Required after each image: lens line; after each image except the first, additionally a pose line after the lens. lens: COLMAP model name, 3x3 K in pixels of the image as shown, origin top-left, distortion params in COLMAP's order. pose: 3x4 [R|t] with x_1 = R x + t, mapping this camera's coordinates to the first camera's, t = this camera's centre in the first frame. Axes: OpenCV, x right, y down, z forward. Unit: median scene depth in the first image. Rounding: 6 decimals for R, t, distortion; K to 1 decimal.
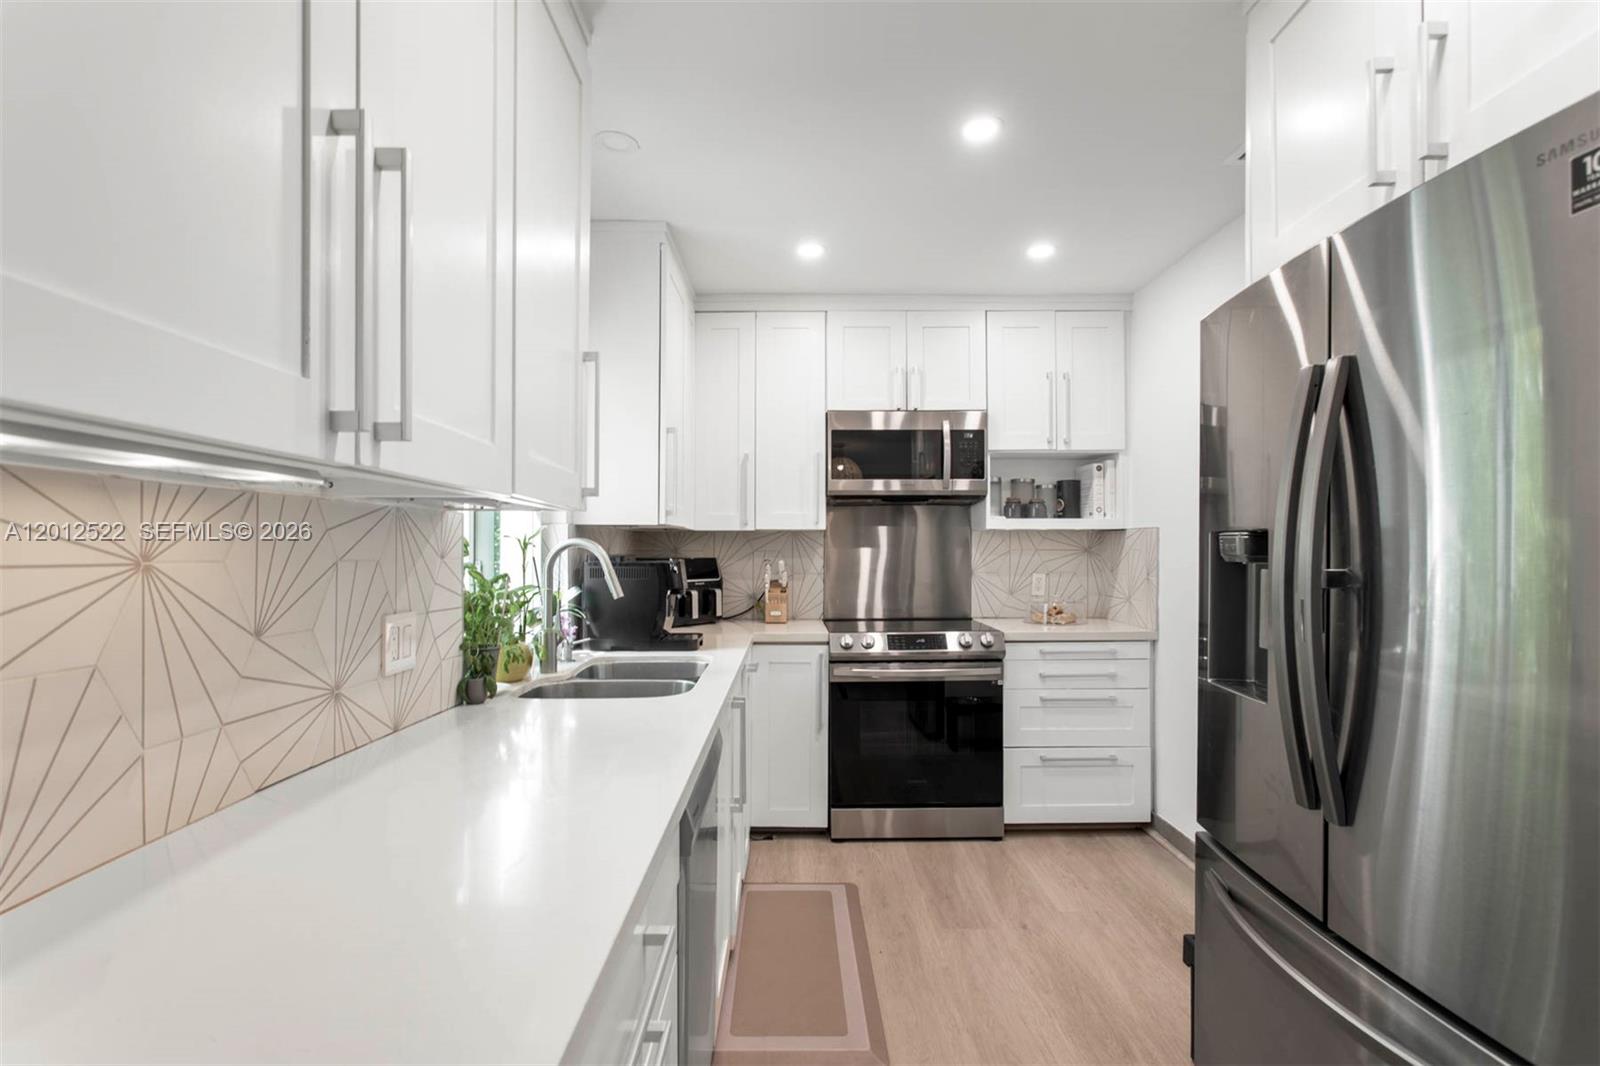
lens RADIAL K [[786.2, 0, 797.5], [0, 786.2, 524.5], [0, 0, 1]] dist [-0.020863, 0.000298]
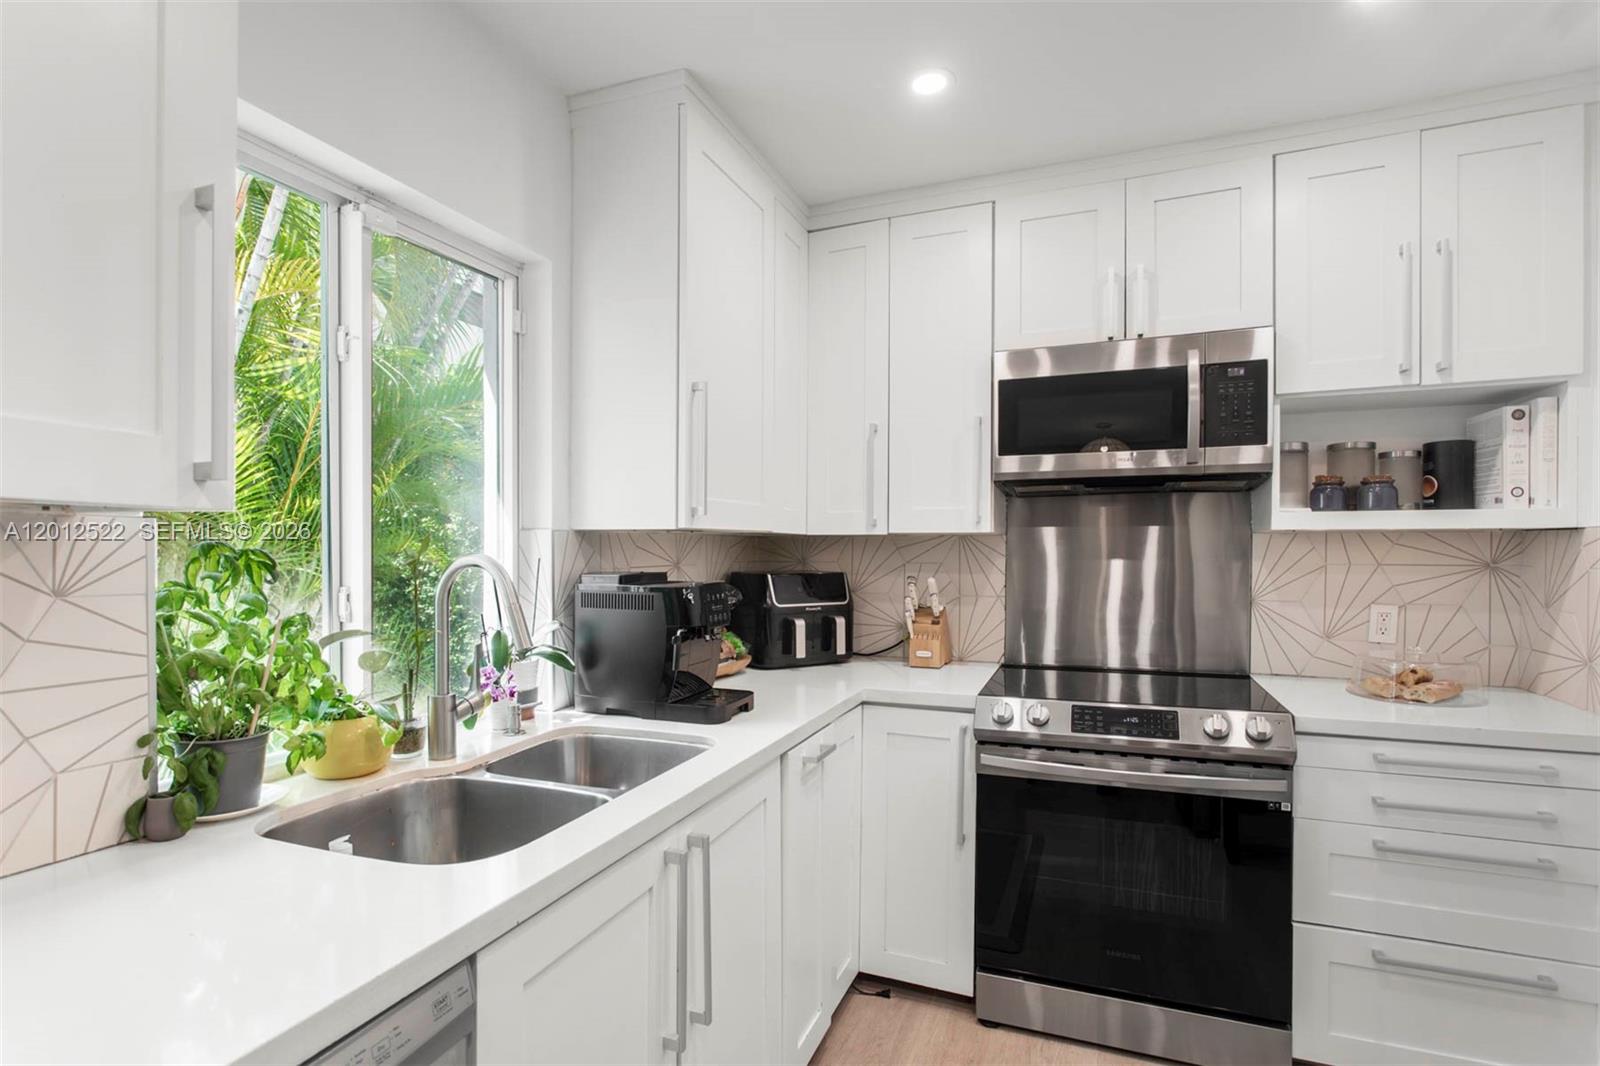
lens RADIAL K [[775.4, 0, 798.0], [0, 775.4, 545.6], [0, 0, 1]] dist [-0.003963, 0.000981]
pose [[0.927475, -0.000801, -0.373884, 0.127470], [0.011782, 0.999564, 0.027085, -0.002551], [0.373700, -0.029525, 0.927080, 0.328356]]
